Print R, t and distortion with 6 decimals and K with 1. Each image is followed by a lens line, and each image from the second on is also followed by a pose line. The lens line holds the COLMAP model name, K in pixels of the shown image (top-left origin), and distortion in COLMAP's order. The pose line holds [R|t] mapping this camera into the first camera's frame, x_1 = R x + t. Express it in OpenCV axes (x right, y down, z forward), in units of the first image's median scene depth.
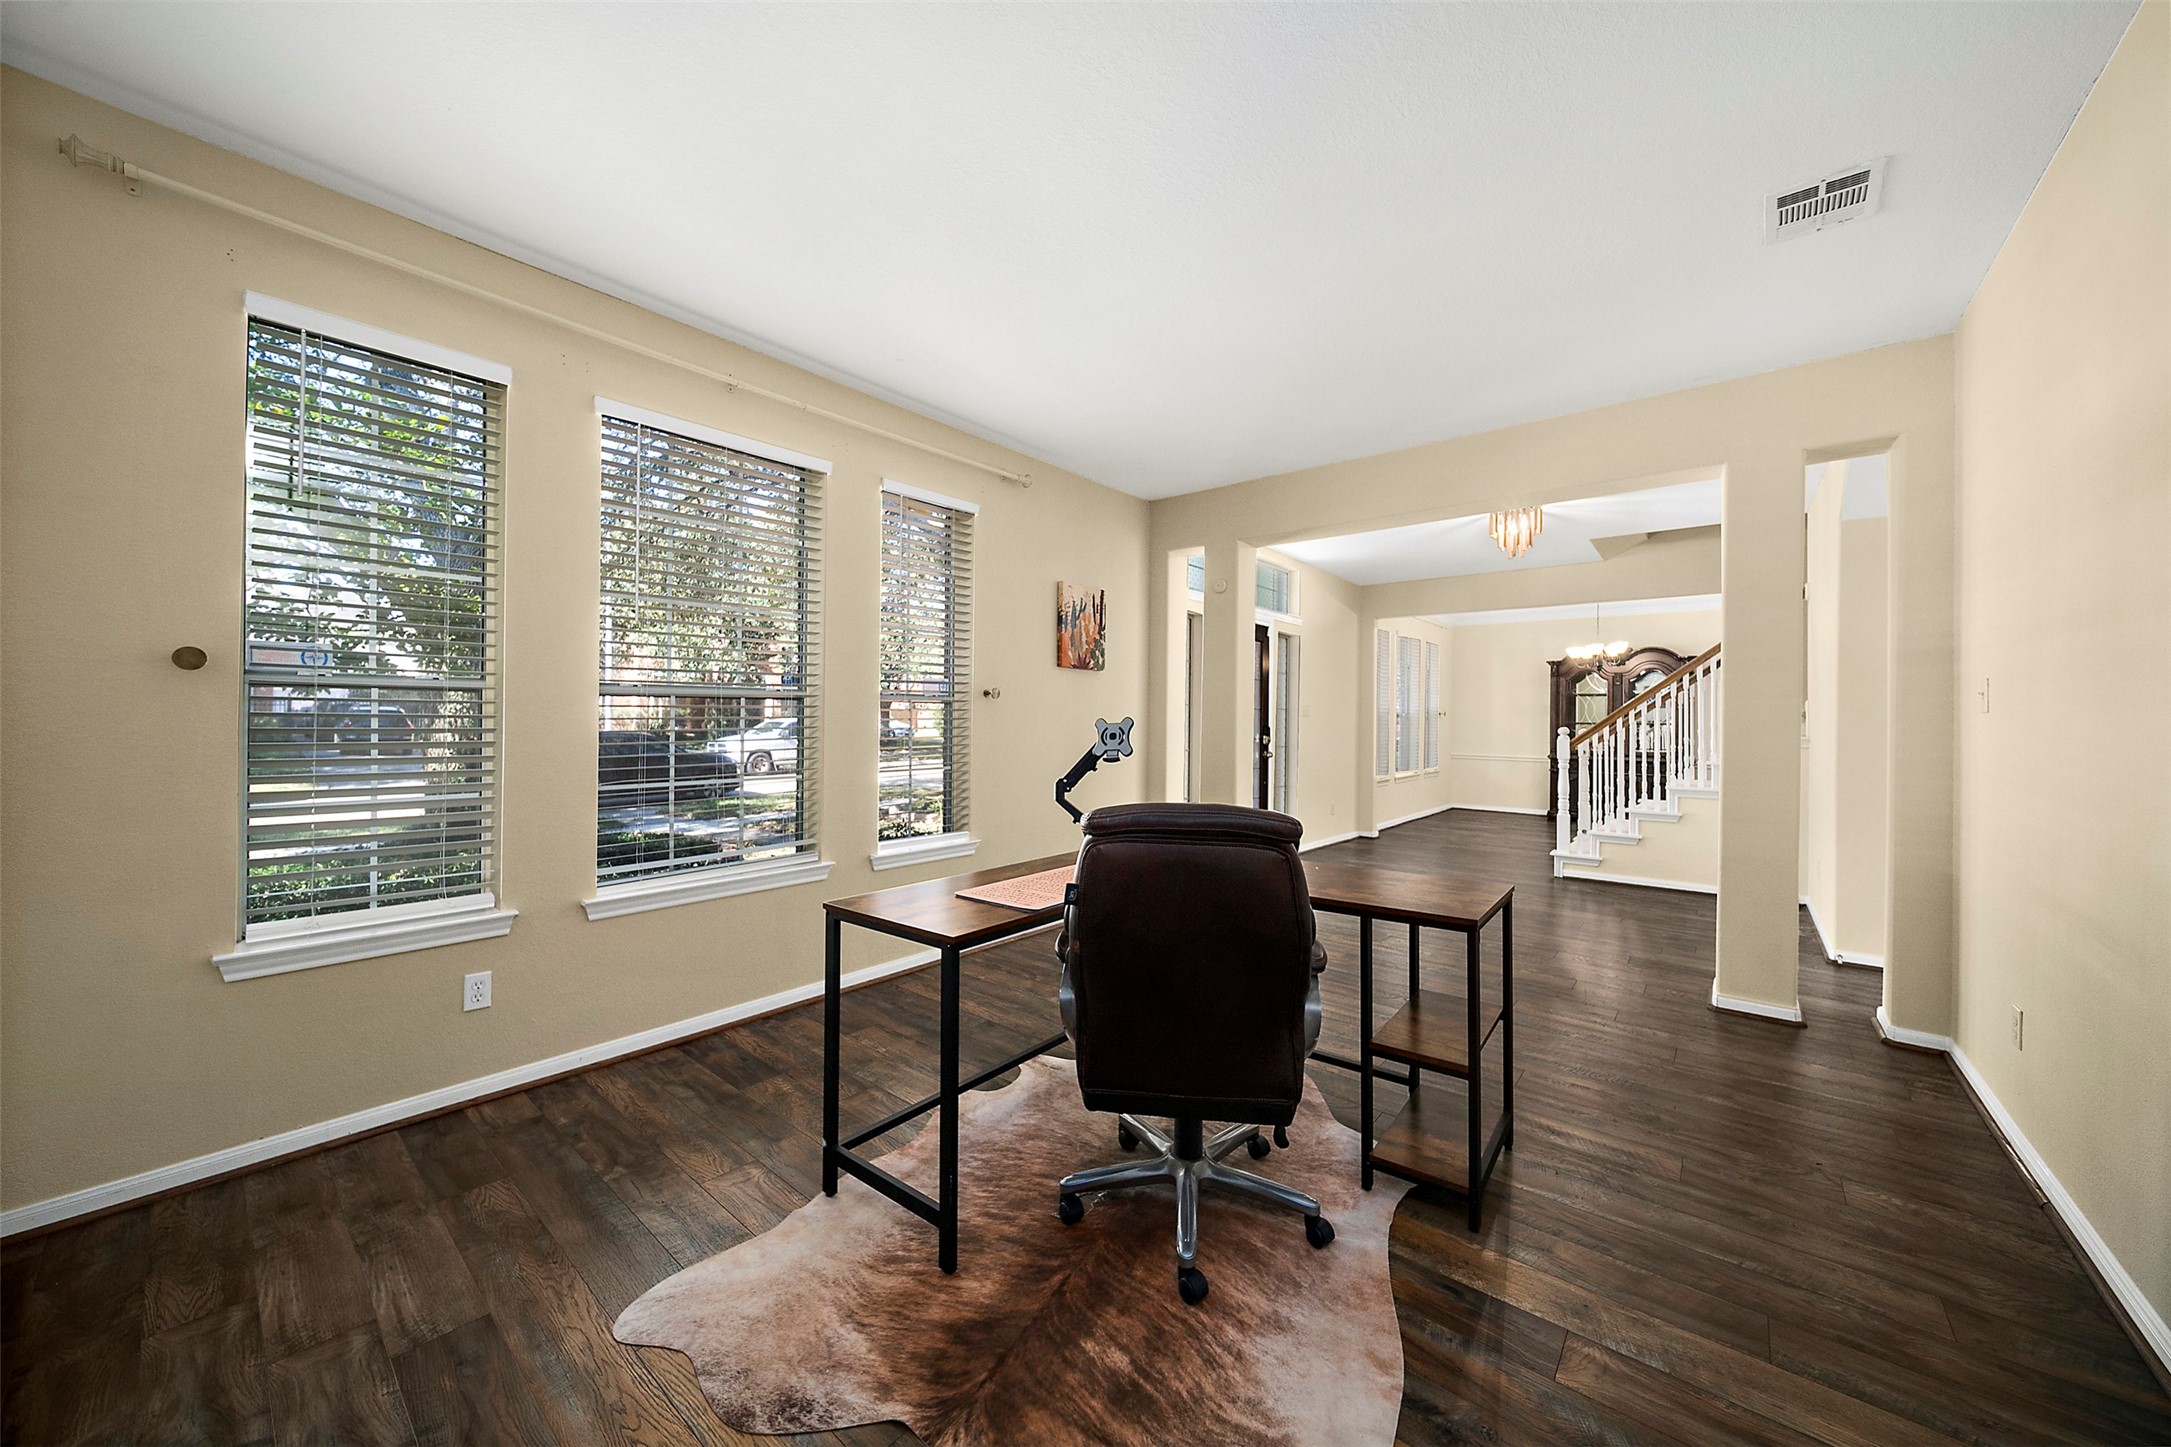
lens RADIAL K [[771.4, 0, 1117.3], [0, 771.4, 714.8], [0, 0, 1]] dist [-0.003091, -0.001075]
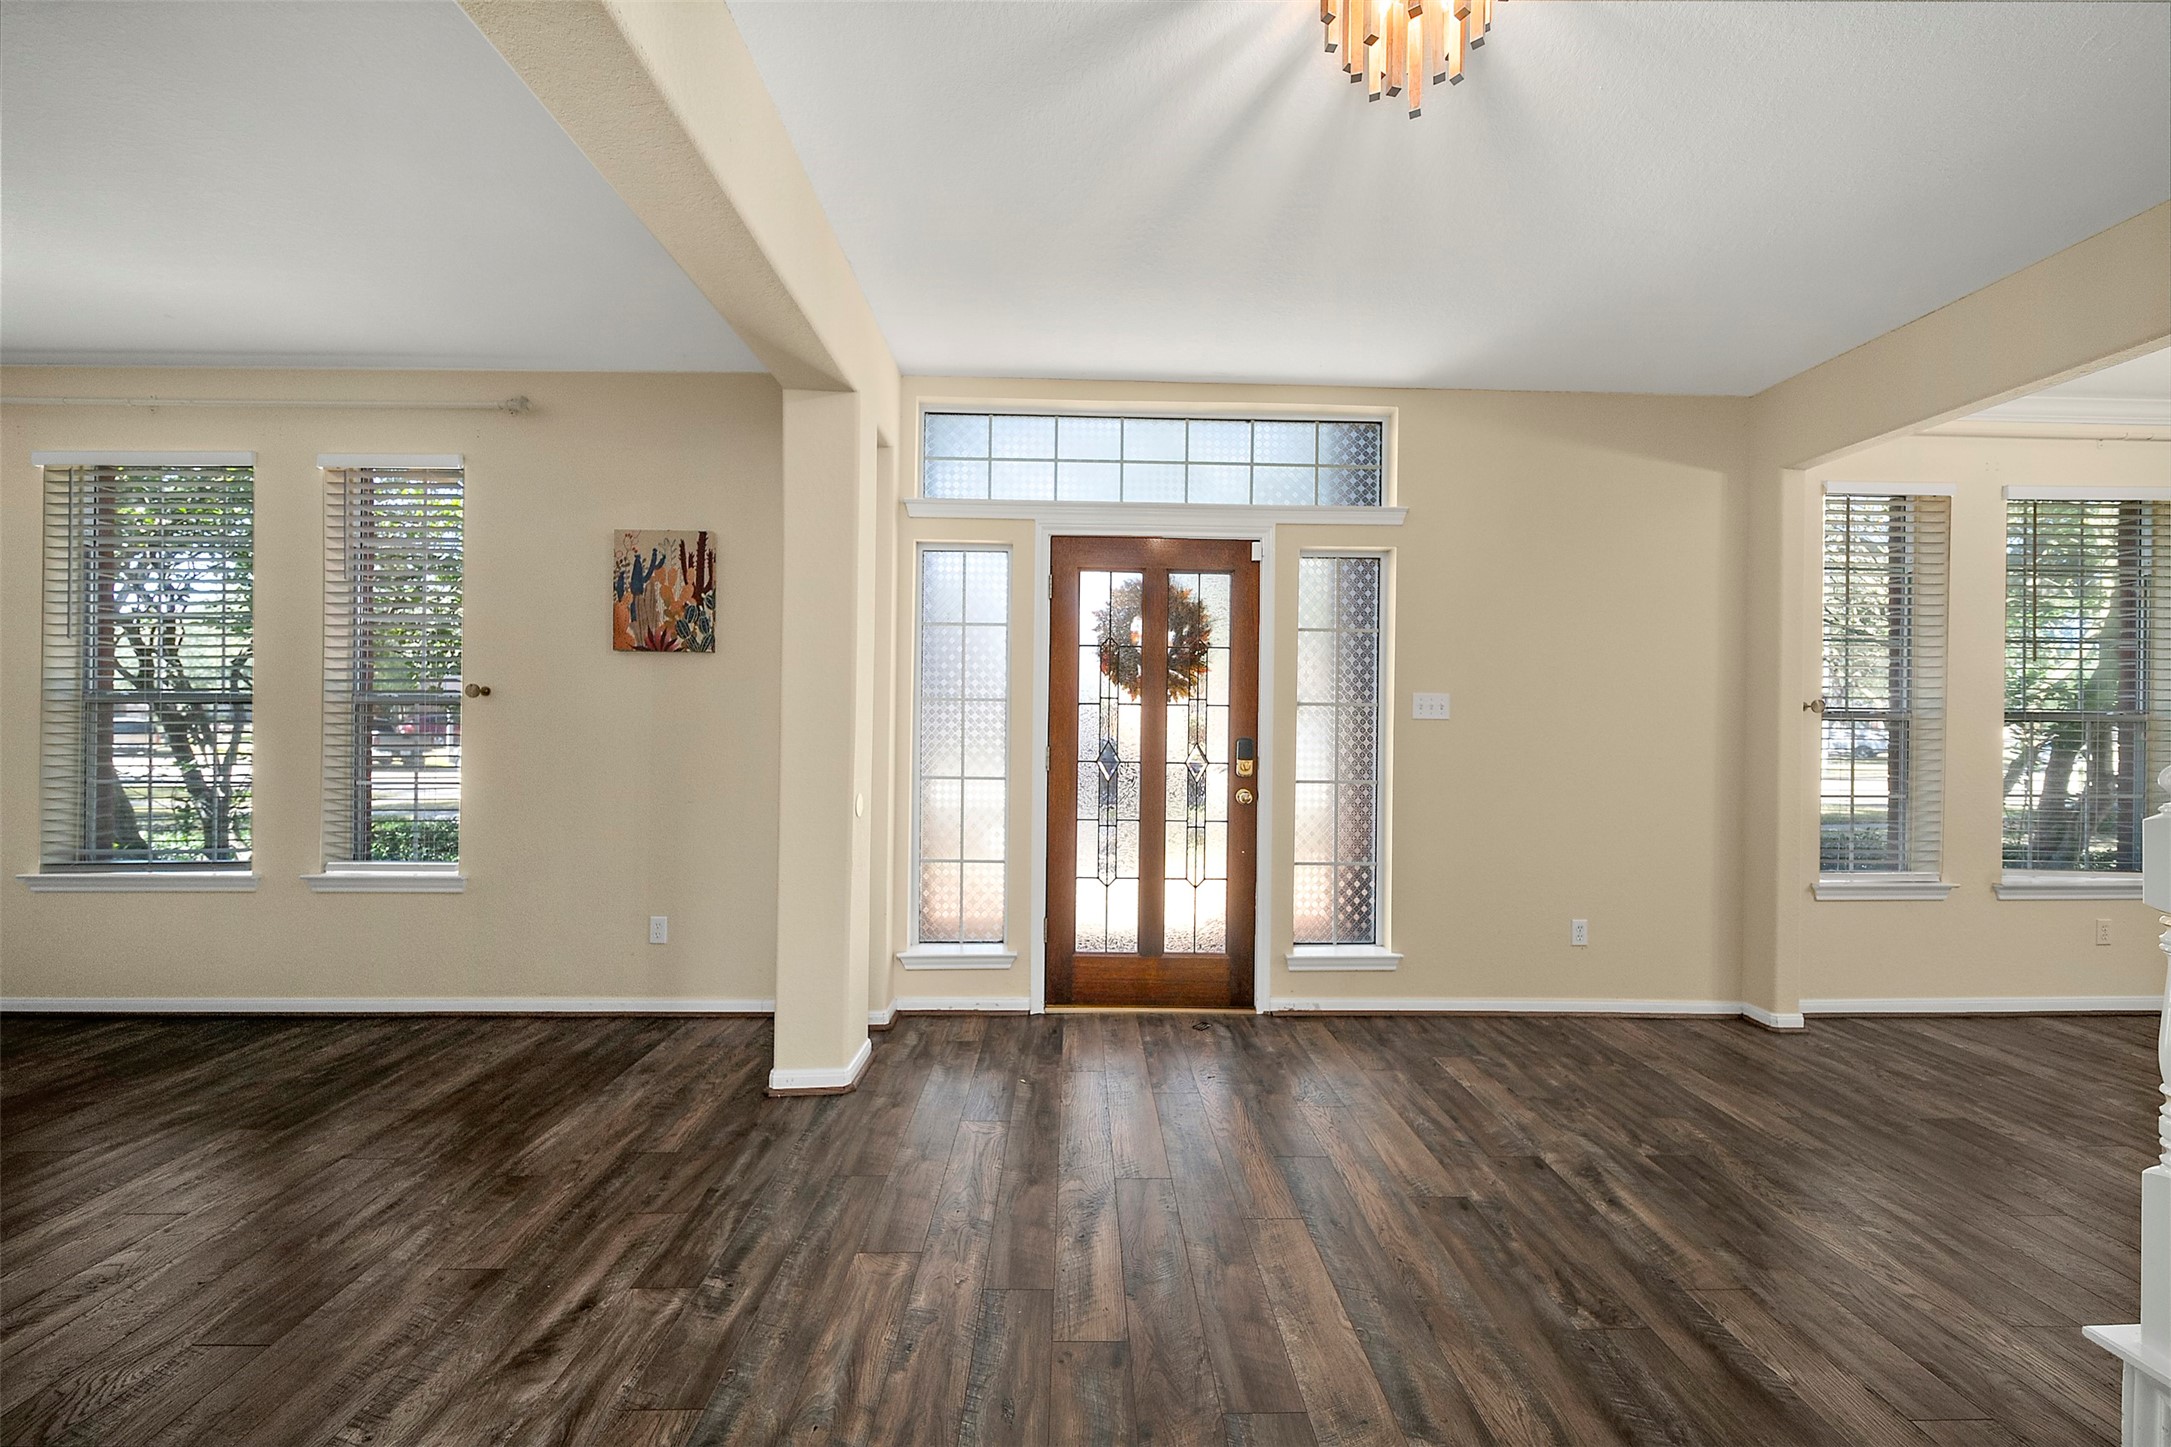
lens RADIAL K [[771.4, 0, 1095.3], [0, 771.4, 722.6], [0, 0, 1]] dist [-0.003091, -0.001075]
pose [[0.639823, 0.000436, -0.768522, 0.909965], [0.002897, 0.999991, 0.002979, 0.003812], [0.768517, -0.004133, 0.639817, 1.065370]]
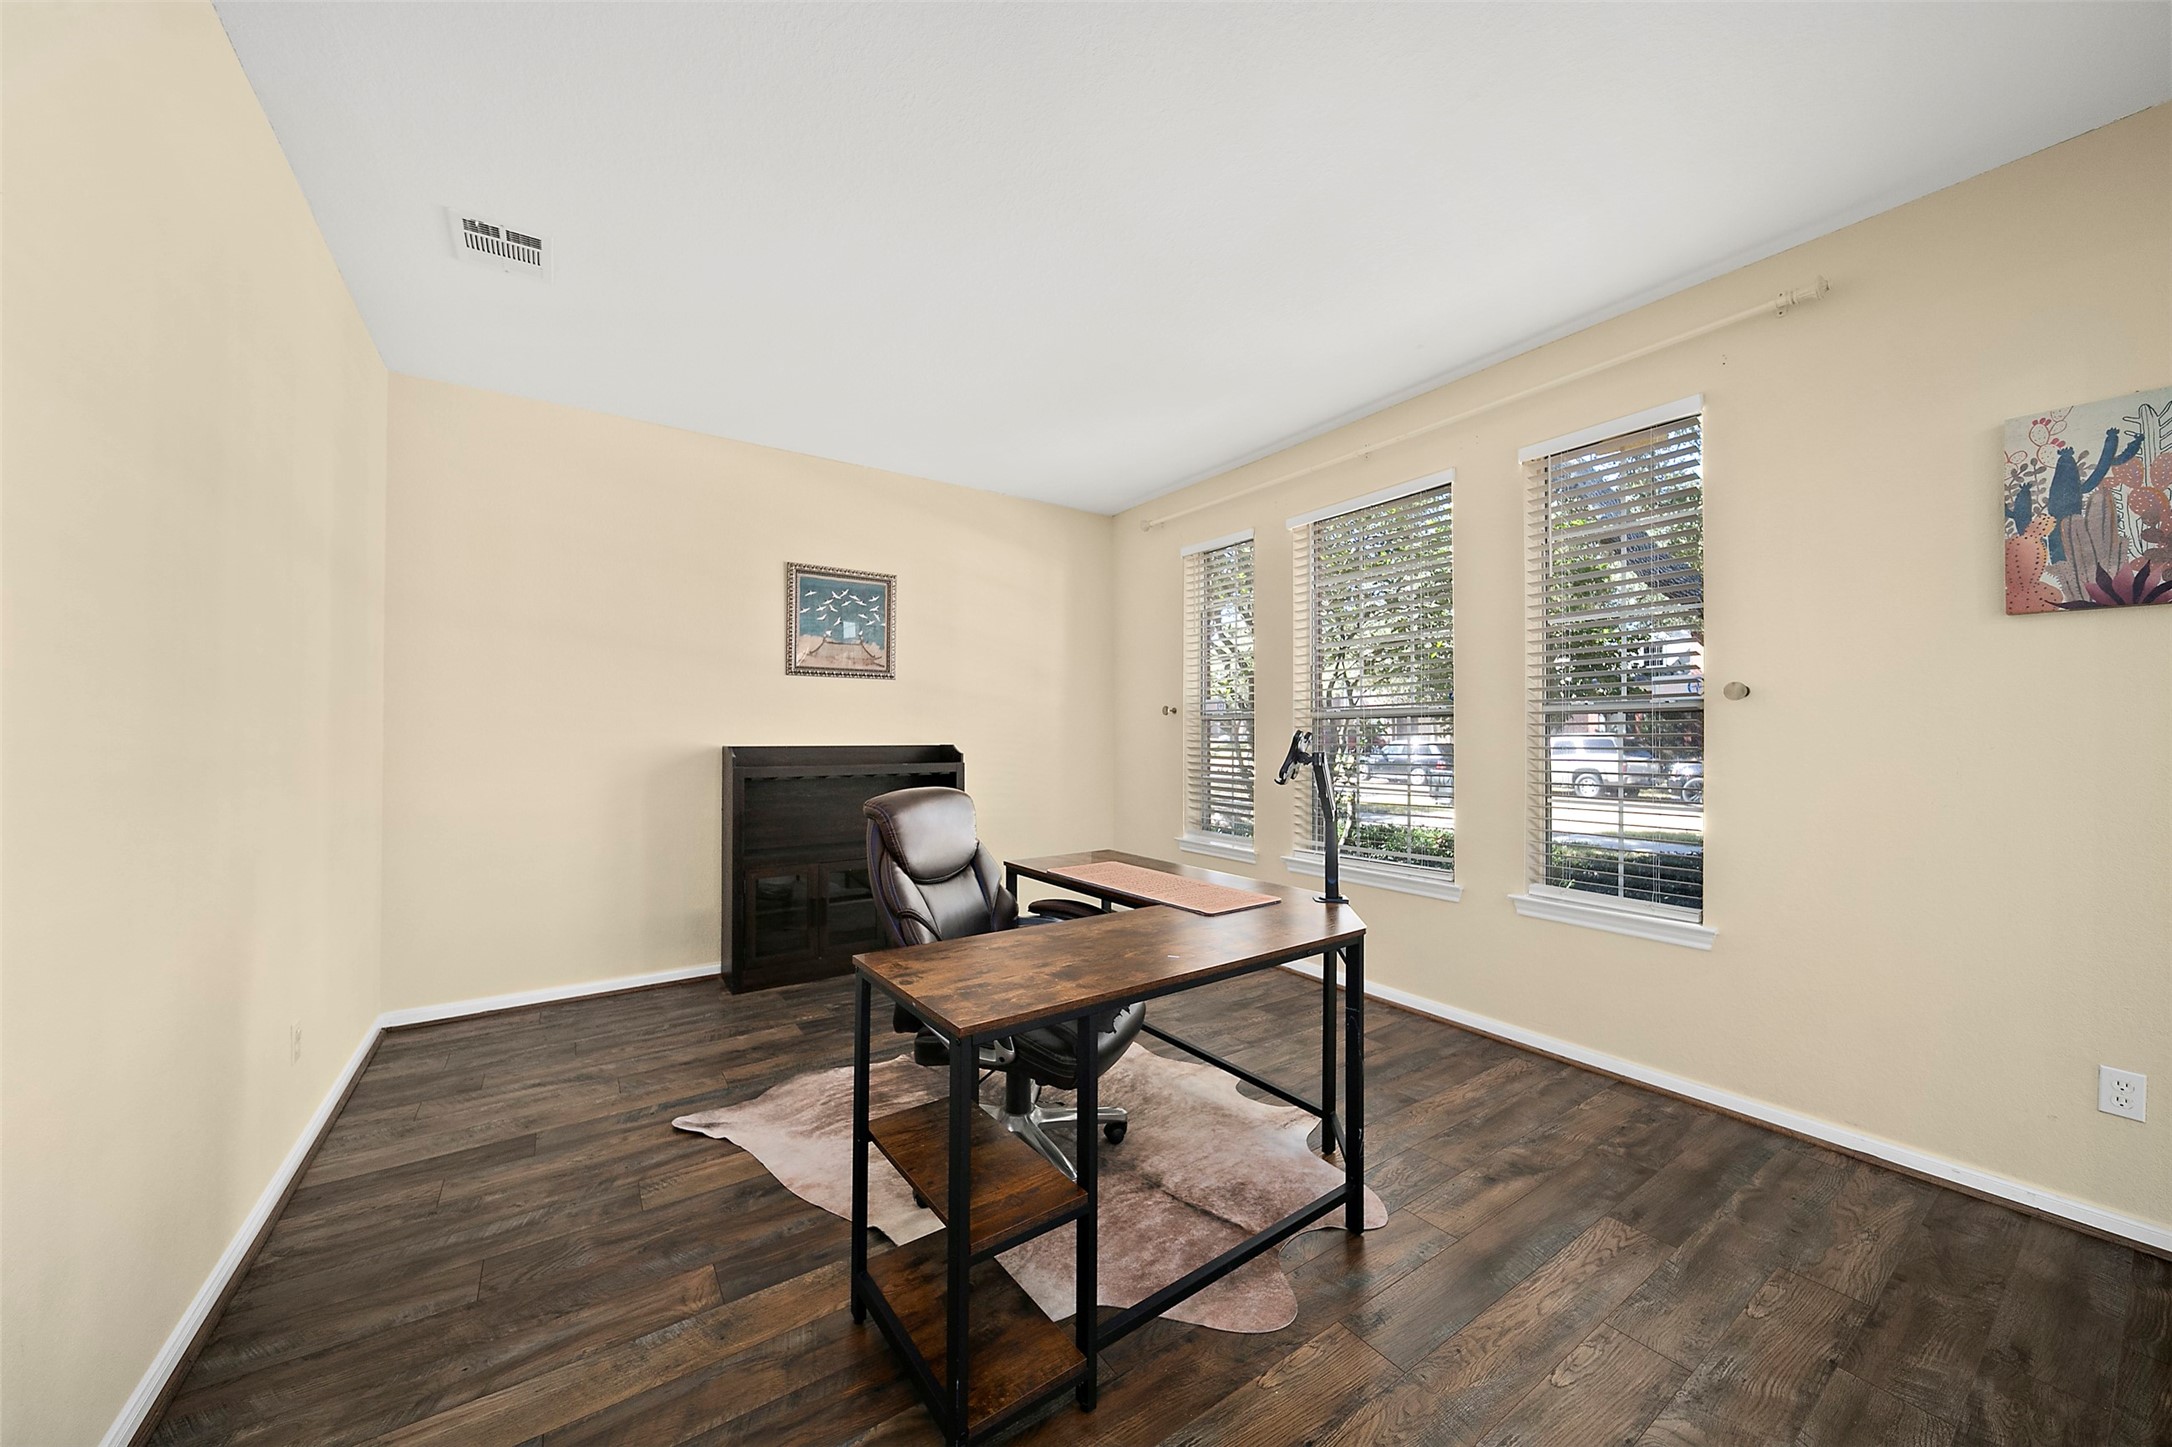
lens RADIAL K [[771.7, 0, 1076.1], [0, 771.7, 730.4], [0, 0, 1]] dist [-0.003091, -0.001075]
pose [[-0.315841, -0.009849, -0.948761, 0.612372], [0.005929, 0.999906, -0.012354, 0.006895], [0.948793, -0.009527, -0.315753, 0.761393]]
